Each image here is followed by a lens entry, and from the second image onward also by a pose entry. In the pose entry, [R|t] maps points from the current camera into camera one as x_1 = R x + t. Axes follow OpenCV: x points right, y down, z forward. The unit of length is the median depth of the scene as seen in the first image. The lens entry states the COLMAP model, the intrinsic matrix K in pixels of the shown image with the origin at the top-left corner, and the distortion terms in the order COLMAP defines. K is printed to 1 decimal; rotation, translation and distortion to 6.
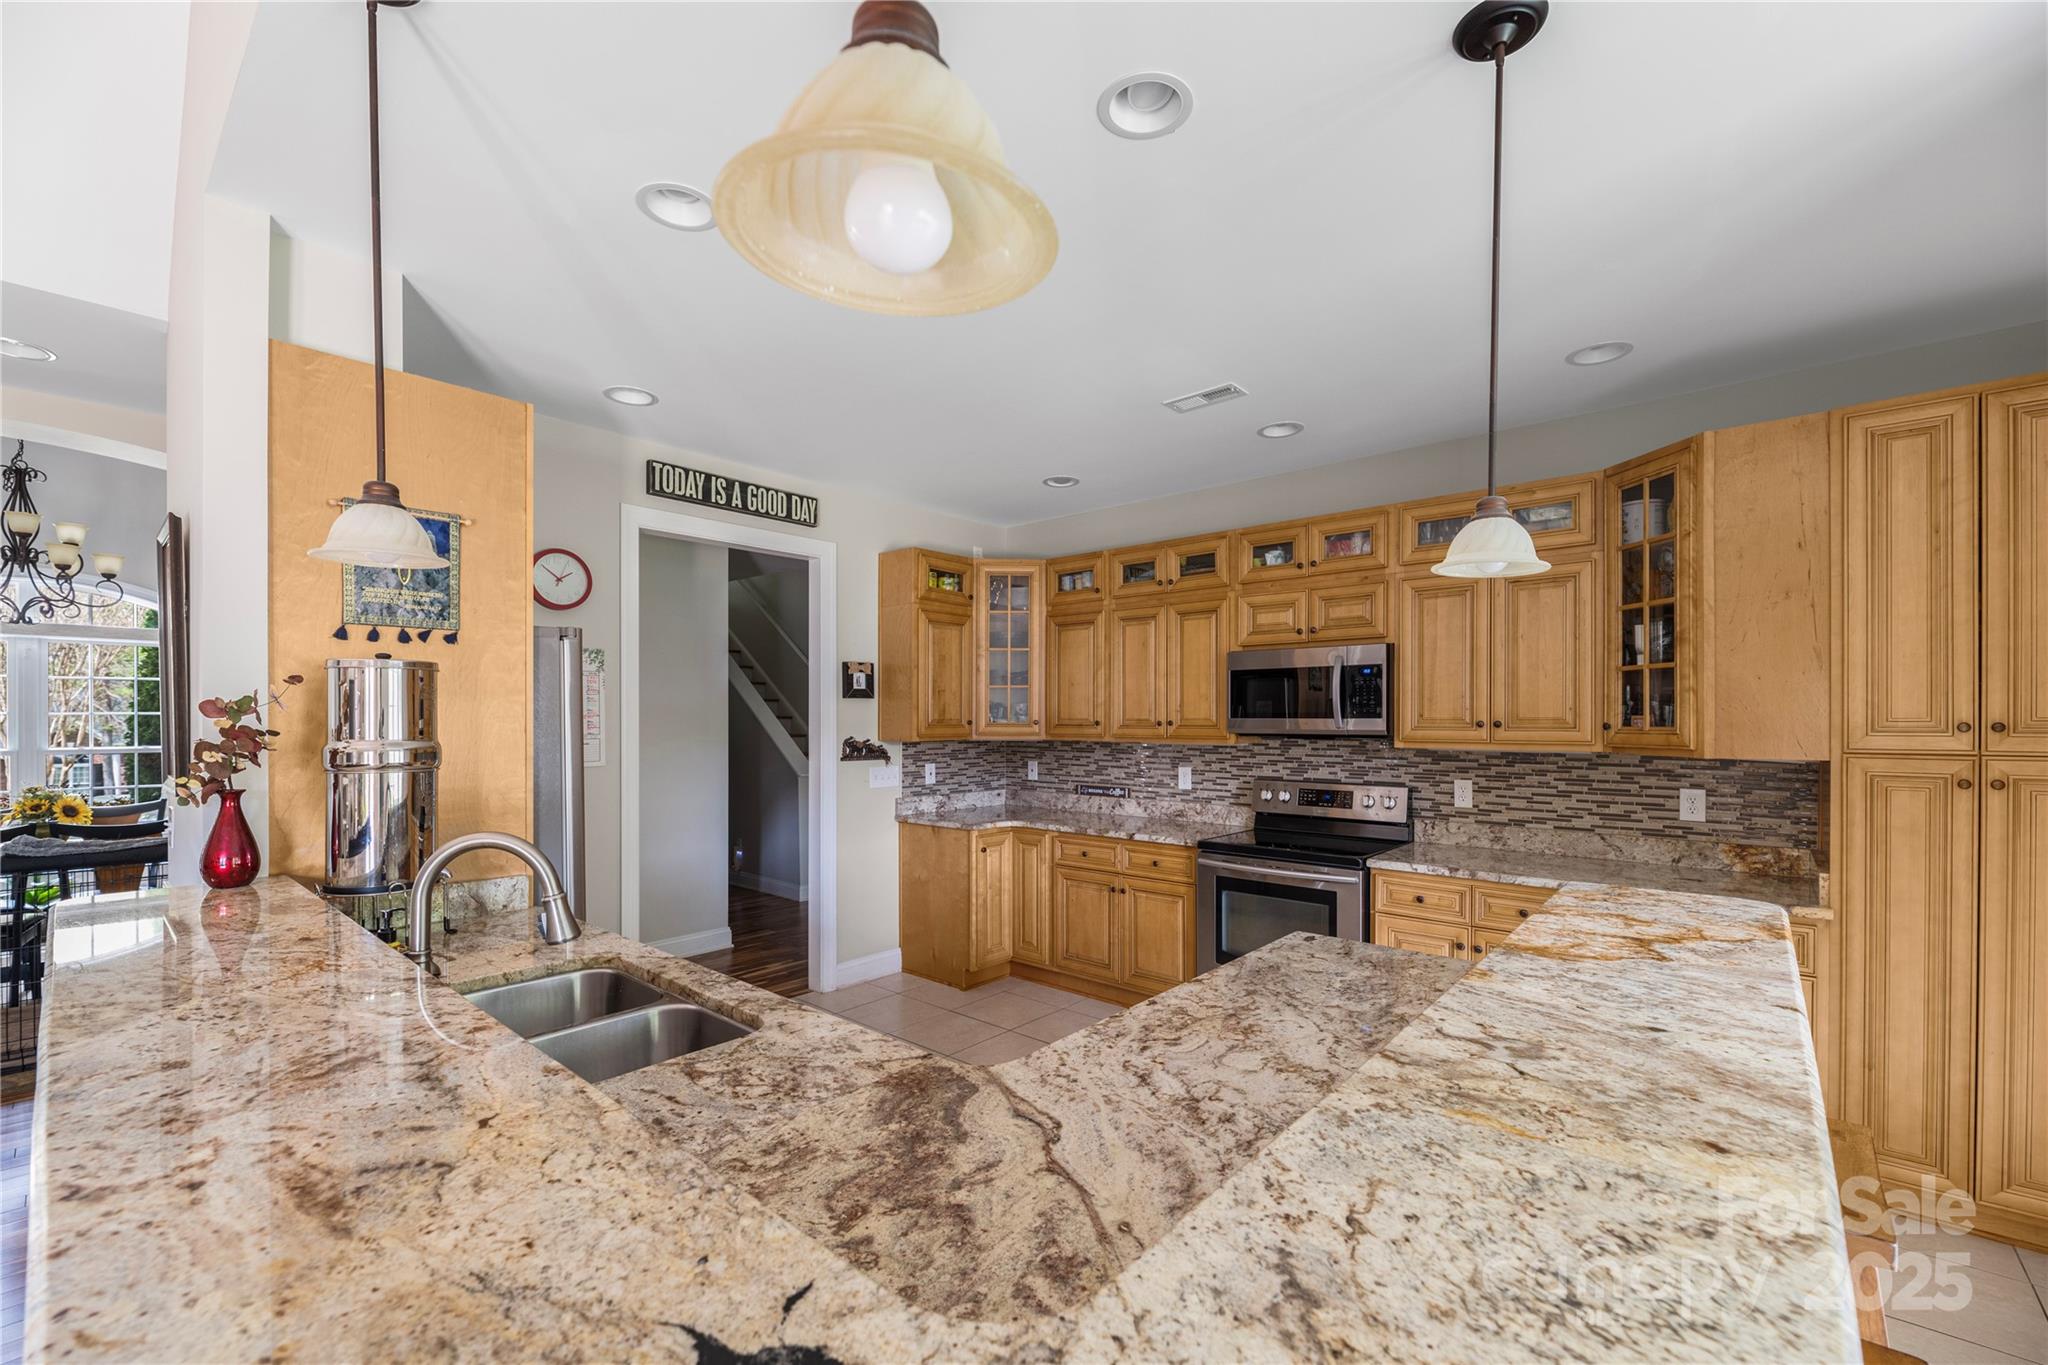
lens RADIAL K [[839.4, 0, 1024.5], [0, 839.4, 718.2], [0, 0, 1]] dist [0.005341, -0.004435]
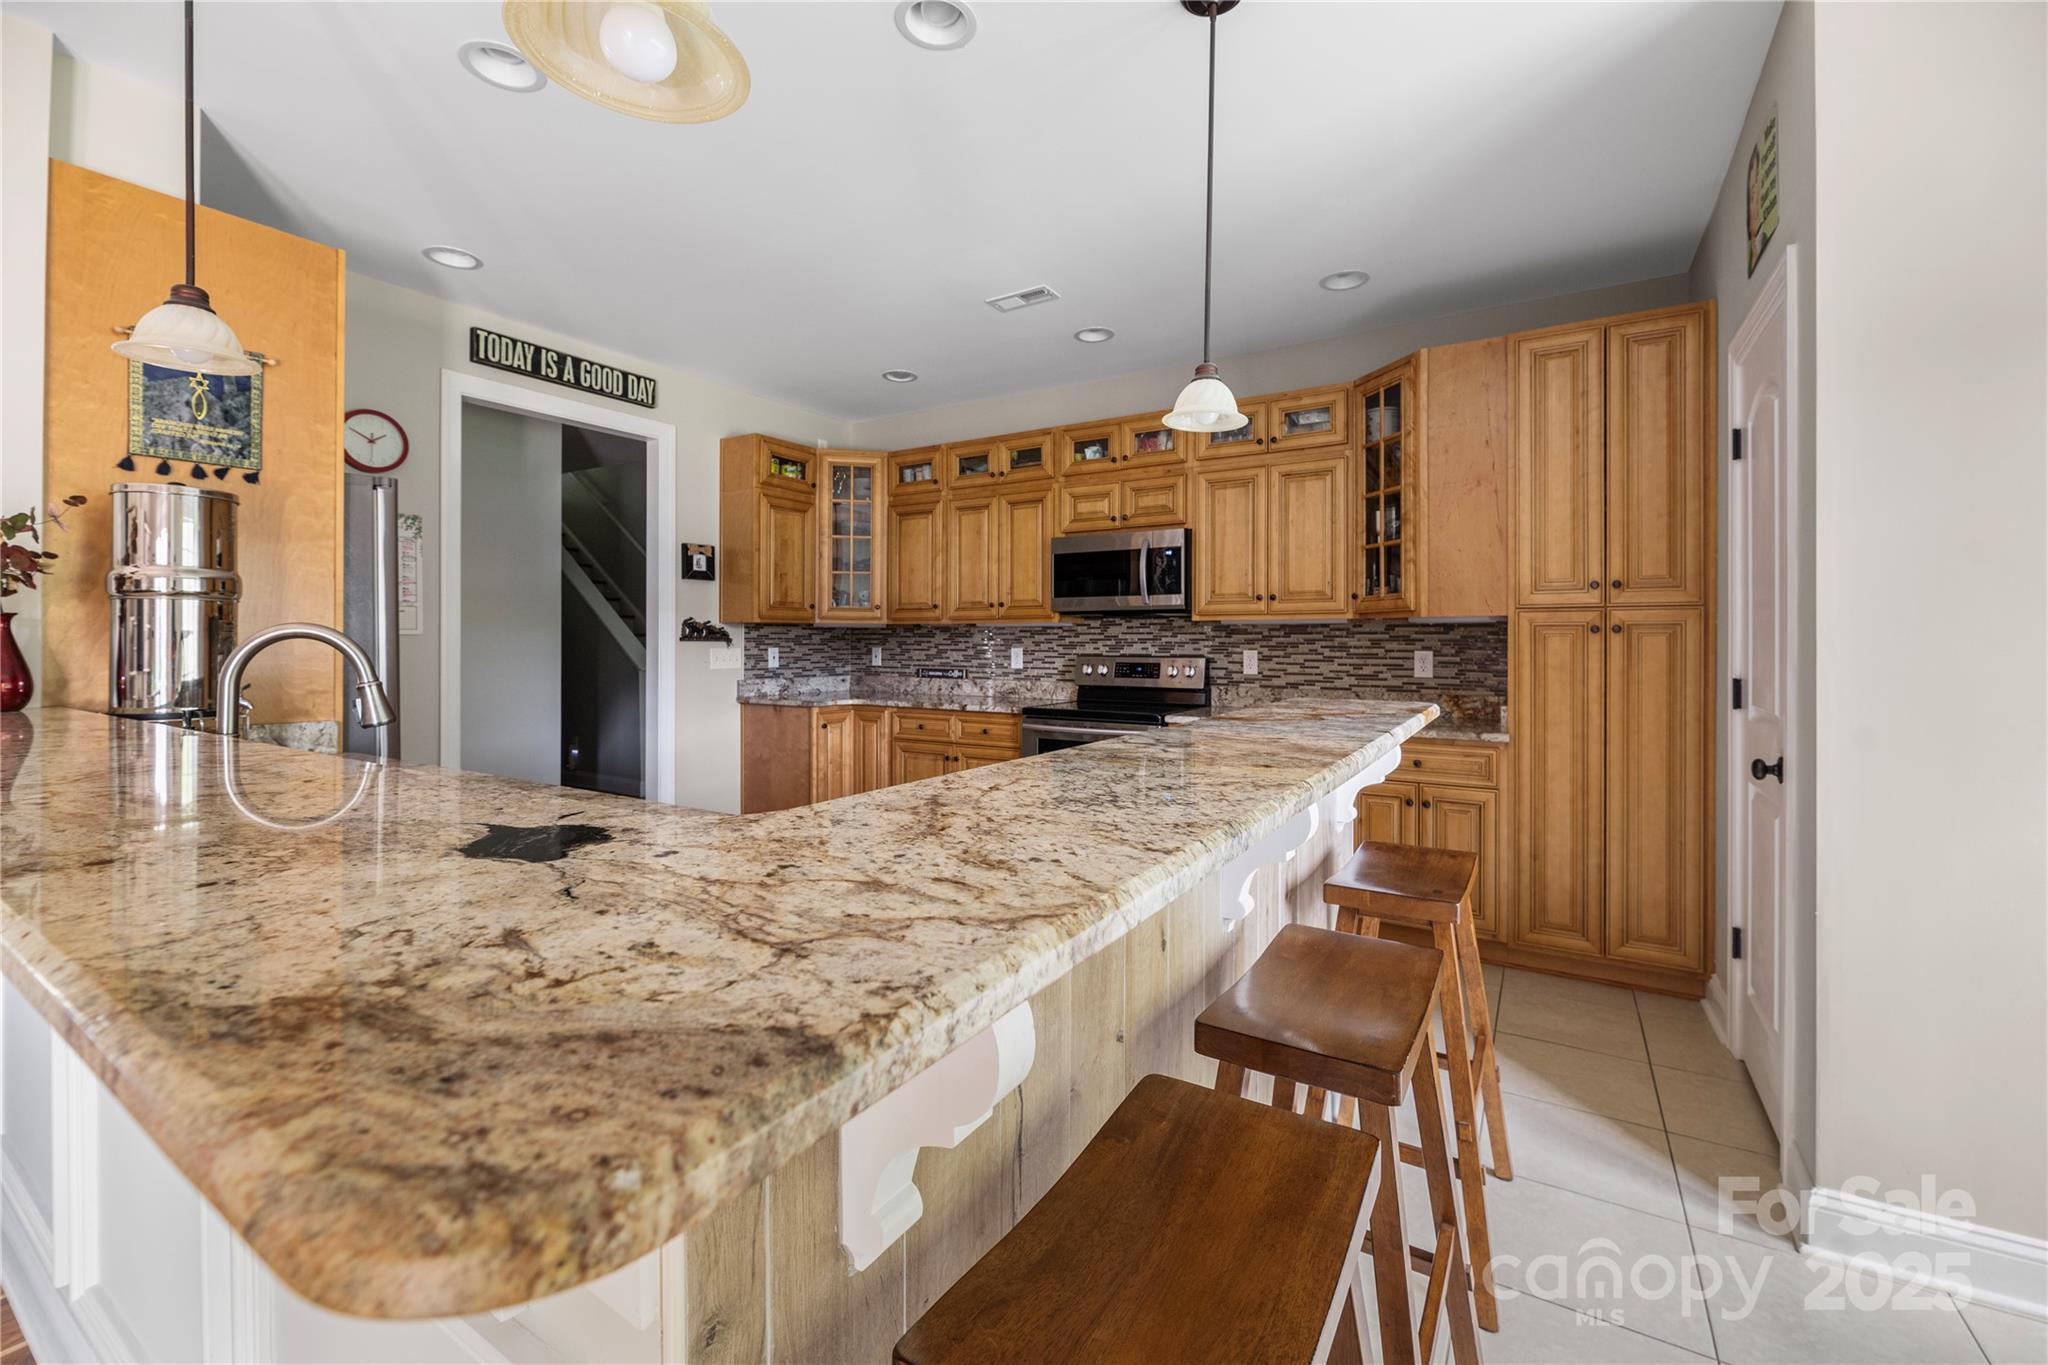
lens RADIAL K [[839.4, 0, 1029.9], [0, 839.4, 637.3], [0, 0, 1]] dist [0.005341, -0.004435]
pose [[0.986819, 0.001474, 0.161819, 0.048446], [-0.000210, 0.999969, -0.007825, 0.077648], [-0.161825, 0.007688, 0.986790, -0.095872]]
